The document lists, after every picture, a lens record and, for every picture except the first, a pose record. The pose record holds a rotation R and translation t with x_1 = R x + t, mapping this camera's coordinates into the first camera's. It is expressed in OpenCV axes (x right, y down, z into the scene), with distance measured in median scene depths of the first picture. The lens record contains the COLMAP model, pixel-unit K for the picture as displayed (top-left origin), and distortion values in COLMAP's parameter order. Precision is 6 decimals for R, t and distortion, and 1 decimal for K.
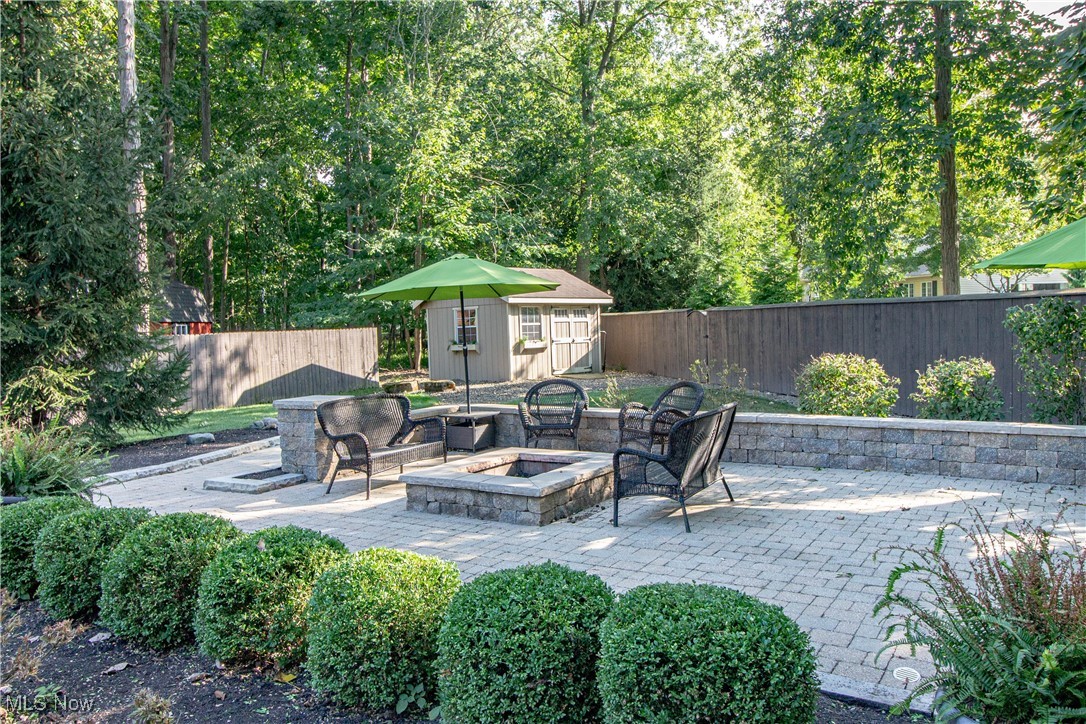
lens RADIAL K [[833.8, 0, 543.0], [0, 833.8, 362.0], [0, 0, 1]] dist [0.004997, 0.000110]
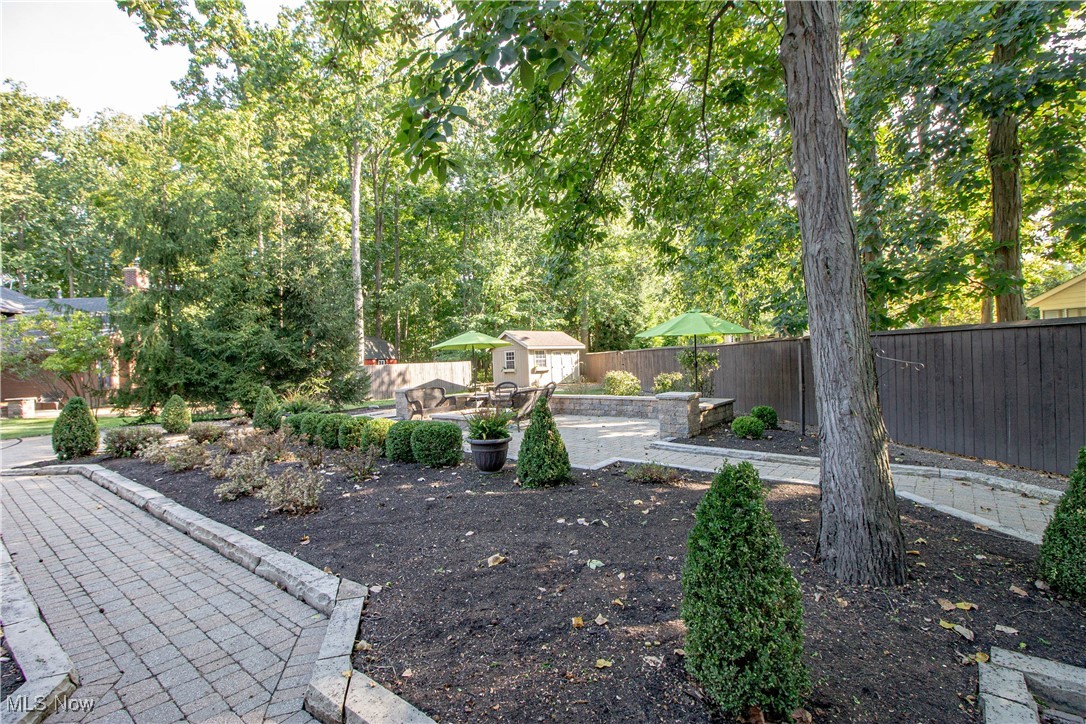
lens RADIAL K [[509.1, 0, 543.0], [0, 509.1, 362.0], [0, 0, 1]] dist [0.005602, -0.016355]
pose [[0.990888, -0.007213, -0.134498, 0.161298], [0.001860, 0.999203, -0.039882, 0.011607], [0.134678, 0.039269, 0.990111, -0.232284]]
